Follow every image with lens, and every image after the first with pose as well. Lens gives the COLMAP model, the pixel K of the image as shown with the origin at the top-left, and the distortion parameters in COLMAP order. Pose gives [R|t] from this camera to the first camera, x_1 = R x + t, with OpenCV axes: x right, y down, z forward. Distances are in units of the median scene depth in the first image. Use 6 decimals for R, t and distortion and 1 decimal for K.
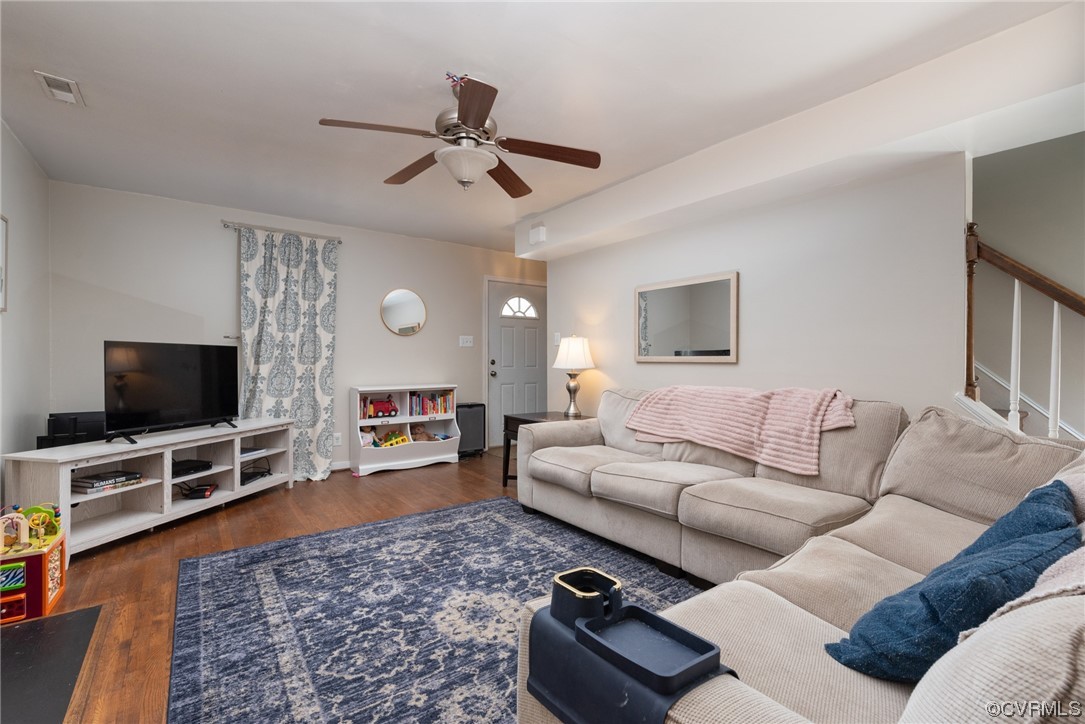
lens RADIAL K [[486.3, 0, 543.4], [0, 486.3, 360.9], [0, 0, 1]] dist [-0.000291, 0.000250]
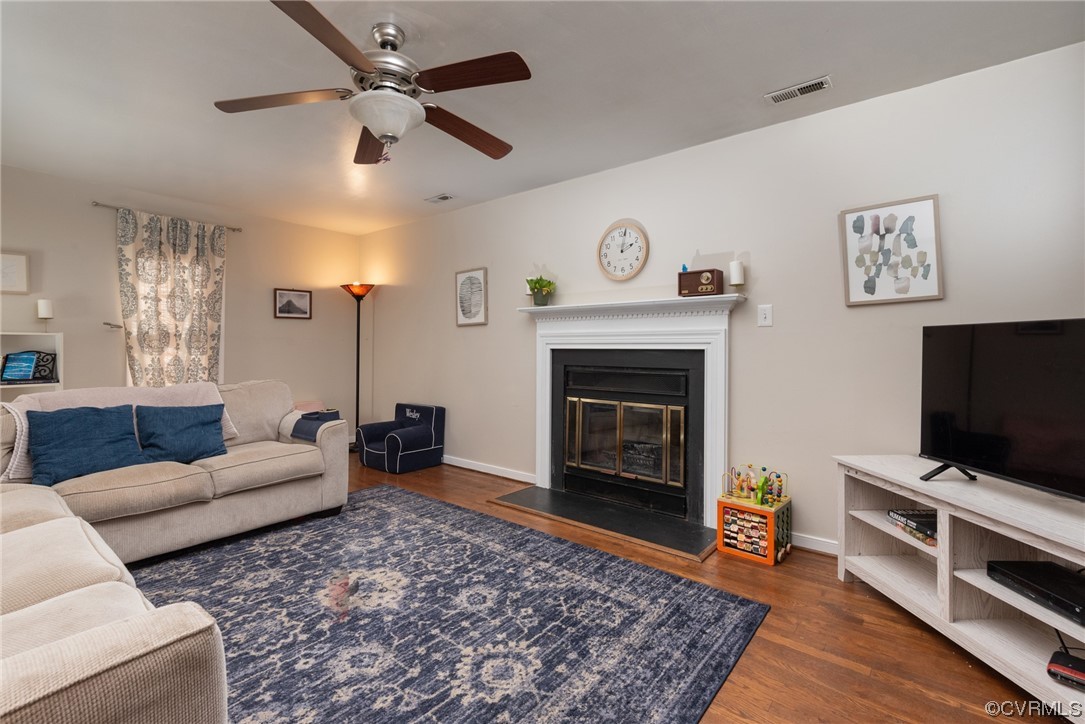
lens RADIAL K [[486.3, 0, 539.1], [0, 486.3, 355.2], [0, 0, 1]] dist [-0.000291, 0.000250]
pose [[-0.971358, -0.006339, -0.237536, -0.218182], [-0.009728, 0.999867, 0.013098, -0.003960], [0.237421, 0.015033, -0.971291, 1.872091]]
